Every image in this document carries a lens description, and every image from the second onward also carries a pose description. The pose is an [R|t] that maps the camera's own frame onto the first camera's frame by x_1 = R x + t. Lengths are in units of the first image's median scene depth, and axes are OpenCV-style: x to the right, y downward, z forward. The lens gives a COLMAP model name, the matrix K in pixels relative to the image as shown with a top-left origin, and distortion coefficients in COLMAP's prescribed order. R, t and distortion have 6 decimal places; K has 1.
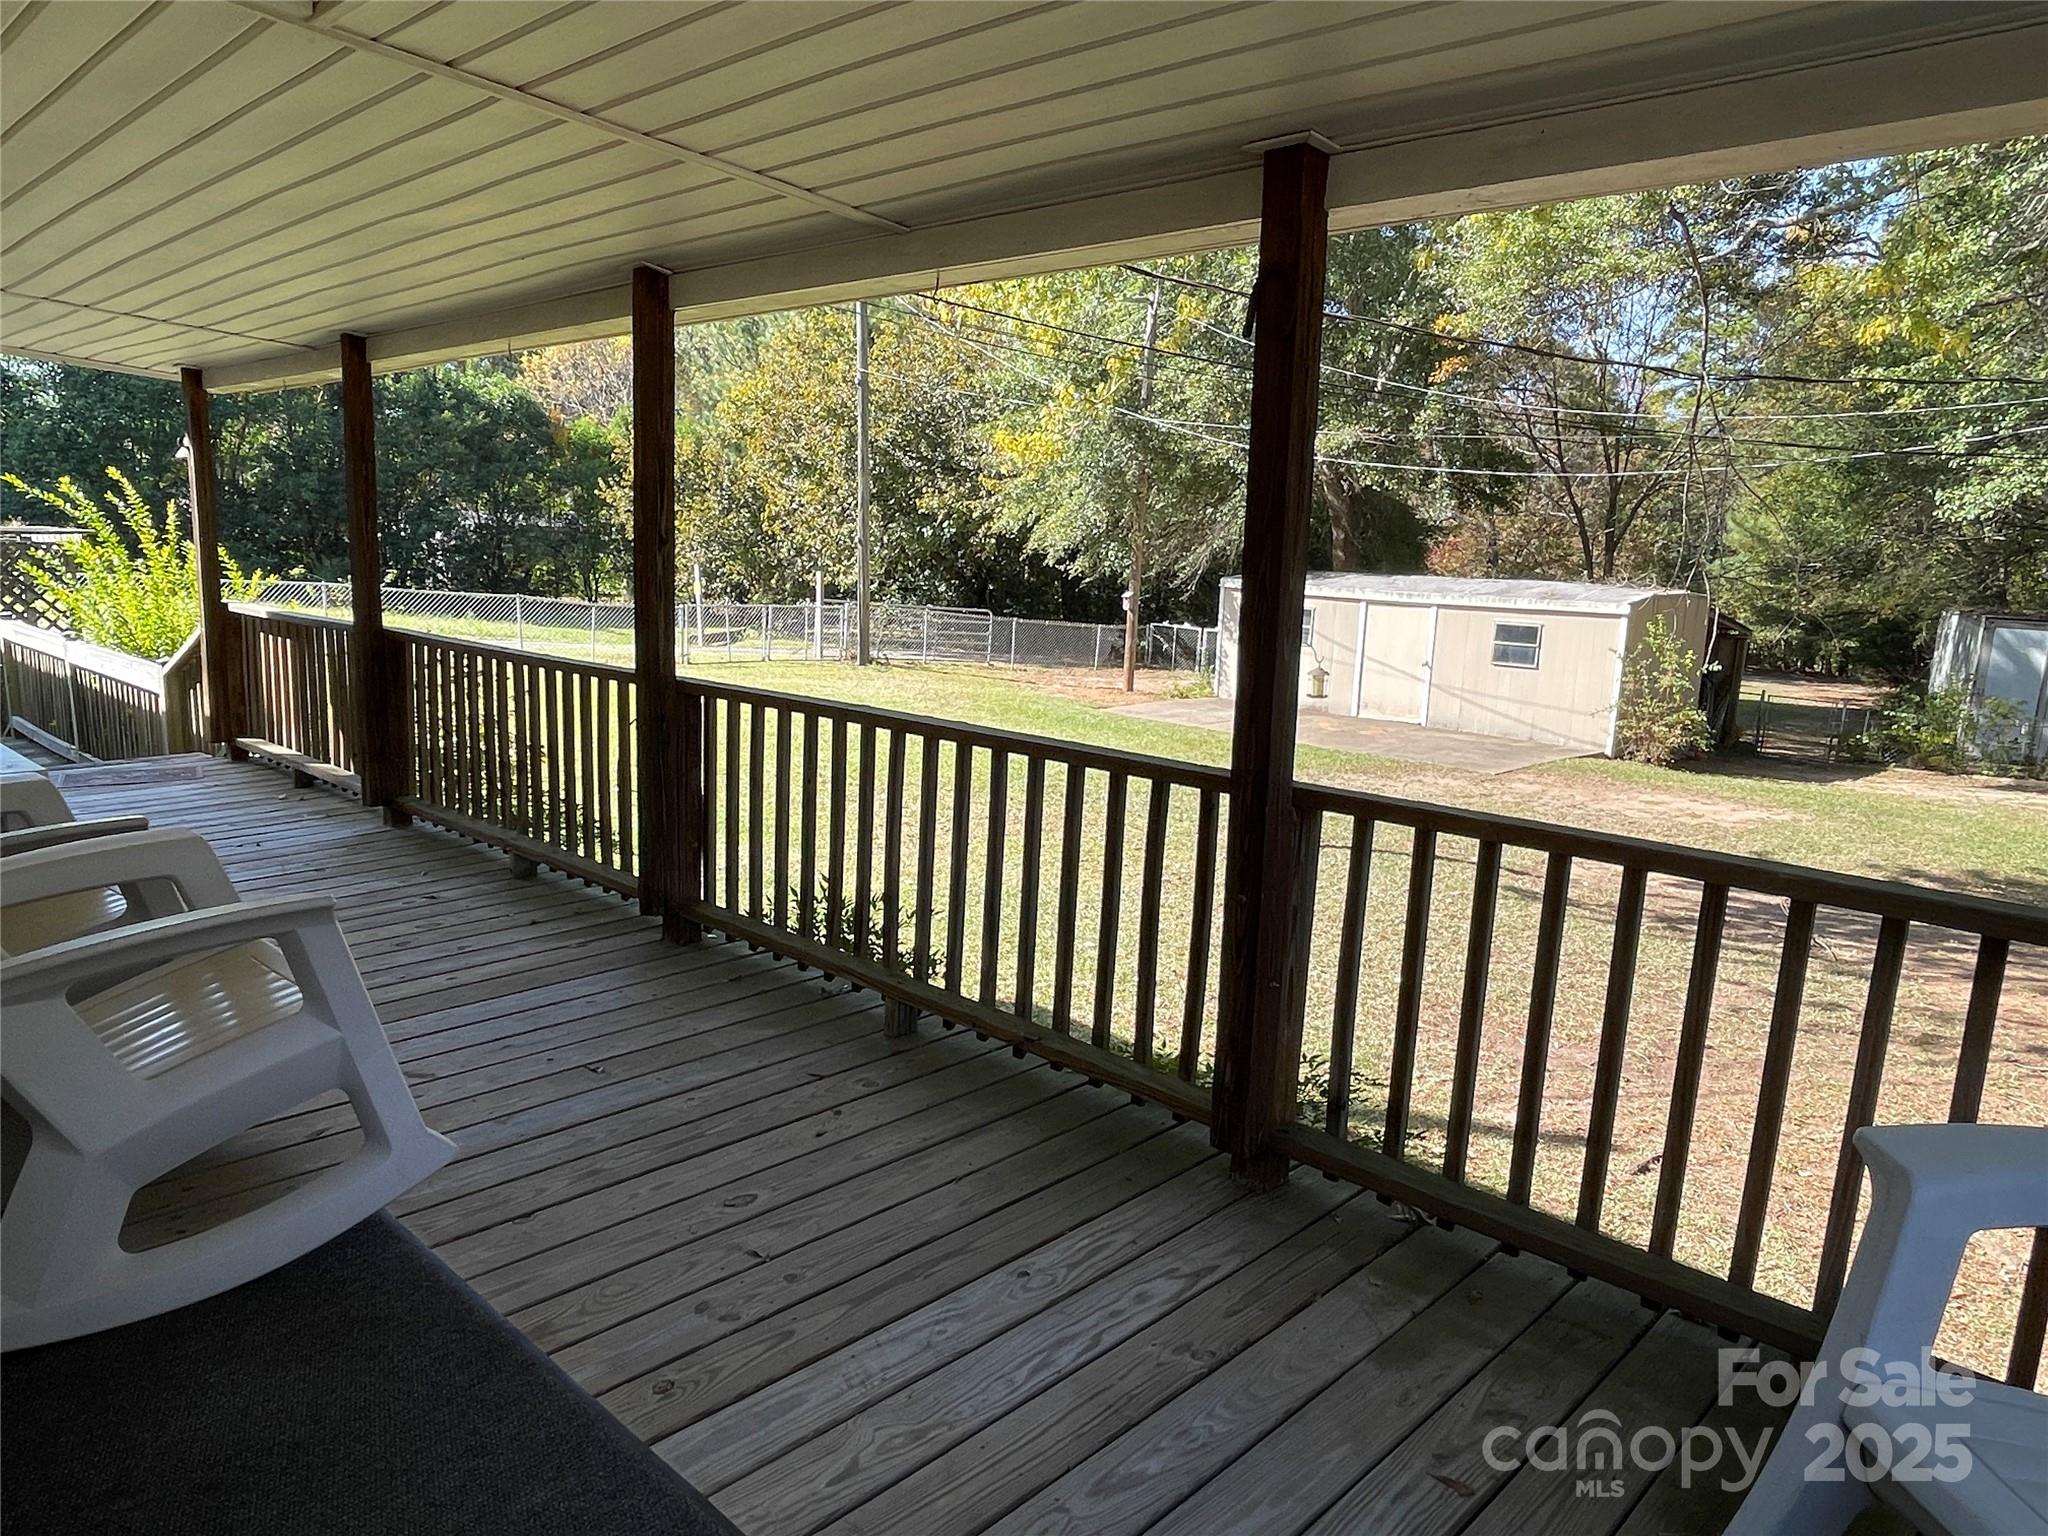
lens RADIAL K [[1346.9, 0, 1023.3], [0, 1346.9, 774.0], [0, 0, 1]] dist [0.004640, 0.000172]
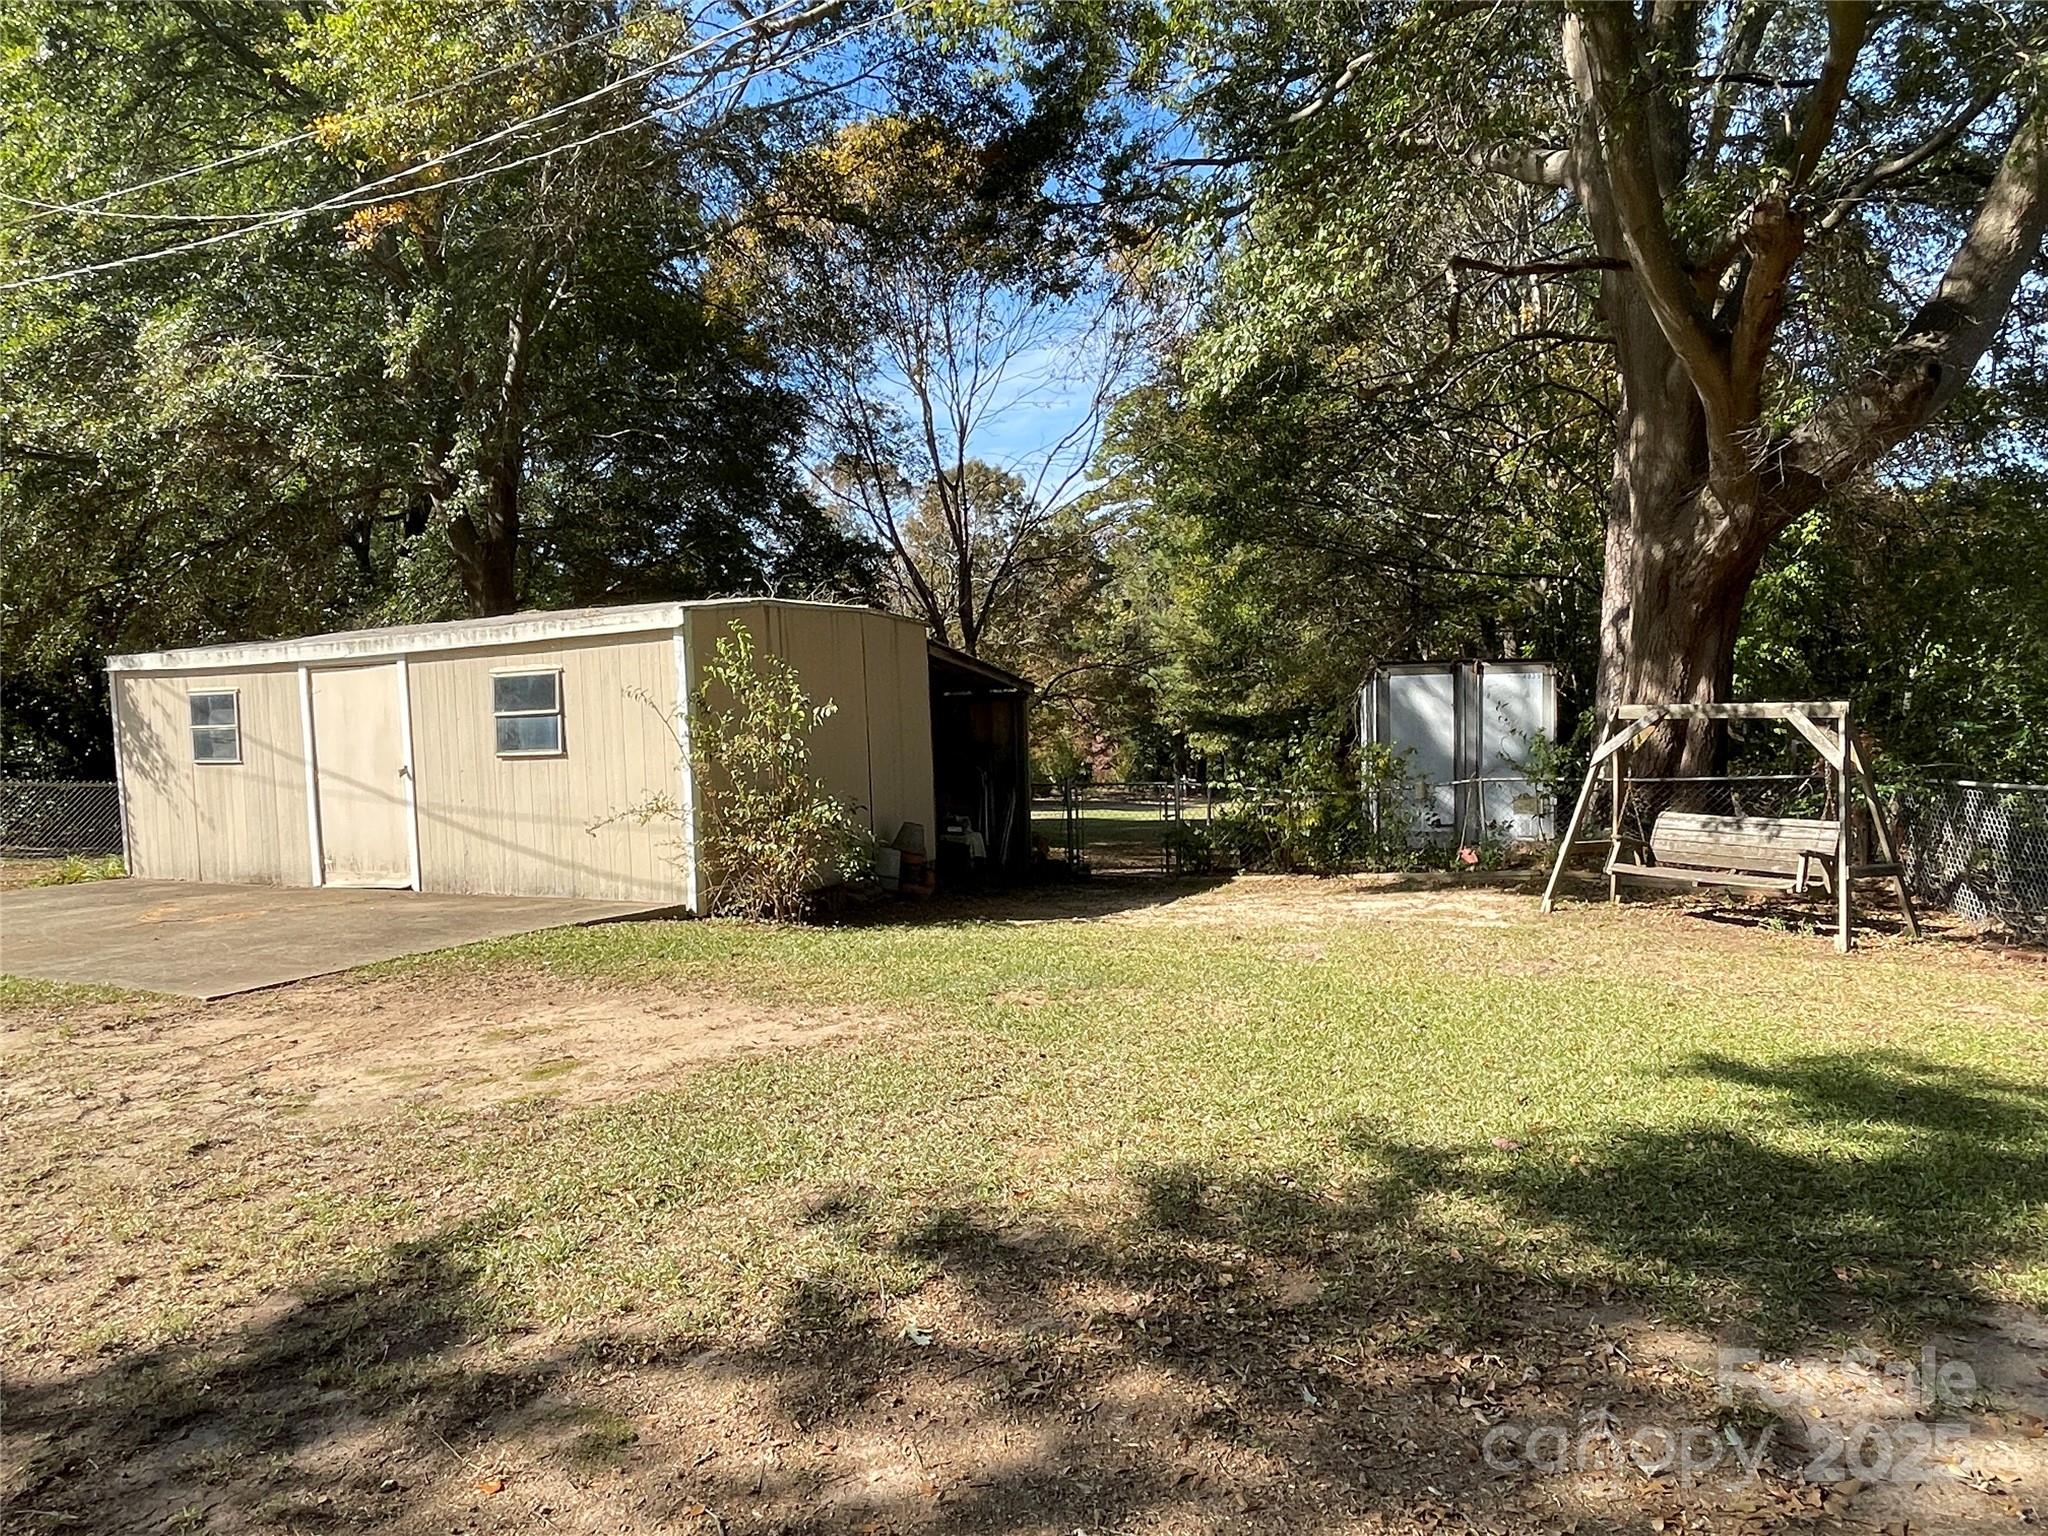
lens RADIAL K [[1346.9, 0, 1022.7], [0, 1346.9, 771.1], [0, 0, 1]] dist [0.004640, 0.000172]
pose [[0.950002, -0.081089, 0.301530, 0.384053], [0.121561, 0.985551, -0.117951, 0.009240], [-0.287608, 0.148708, 0.946133, 0.456255]]
